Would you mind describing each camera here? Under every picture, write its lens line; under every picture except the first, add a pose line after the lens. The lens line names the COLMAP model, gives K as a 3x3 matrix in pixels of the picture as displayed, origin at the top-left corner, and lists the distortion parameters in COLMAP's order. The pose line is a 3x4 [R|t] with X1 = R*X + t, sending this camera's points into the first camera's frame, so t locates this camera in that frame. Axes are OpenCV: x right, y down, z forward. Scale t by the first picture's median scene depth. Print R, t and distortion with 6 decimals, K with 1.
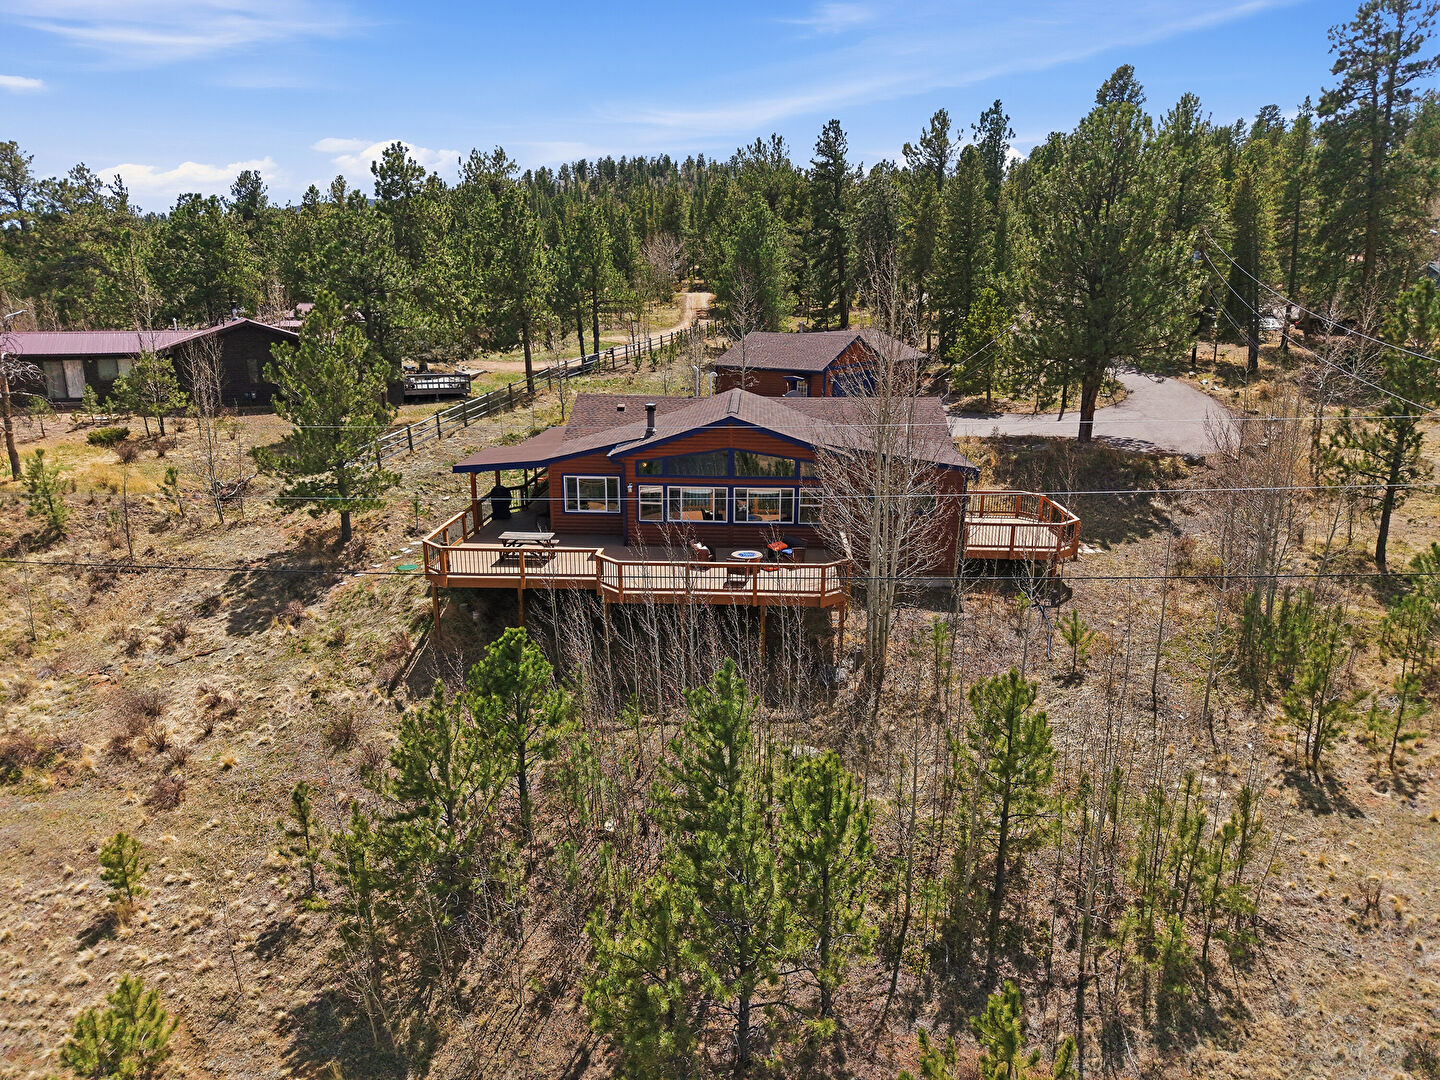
lens RADIAL K [[950.0, 0, 720.0], [0, 950.0, 540.0], [0, 0, 1]] dist [0.047301, -0.066996]
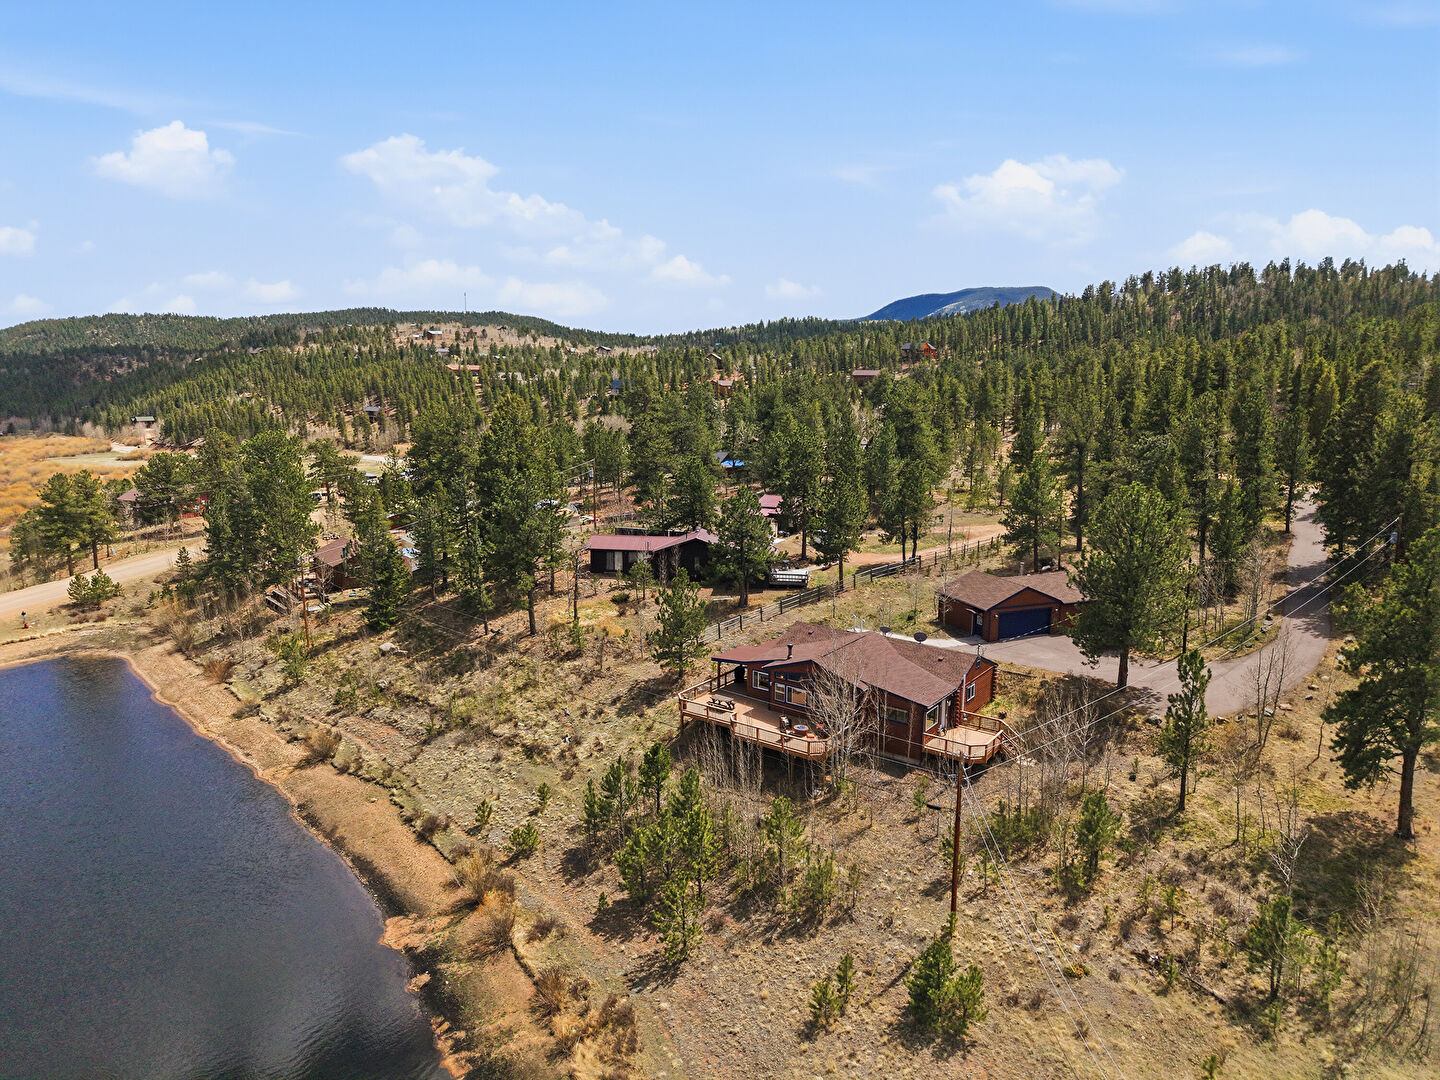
lens RADIAL K [[950.0, 0, 720.0], [0, 950.0, 540.0], [0, 0, 1]] dist [0.047301, -0.066996]
pose [[0.833195, 0.097062, -0.544394, 0.894550], [-0.140336, 0.989360, -0.038388, -0.263694], [0.534875, 0.108382, 0.837951, -0.841432]]
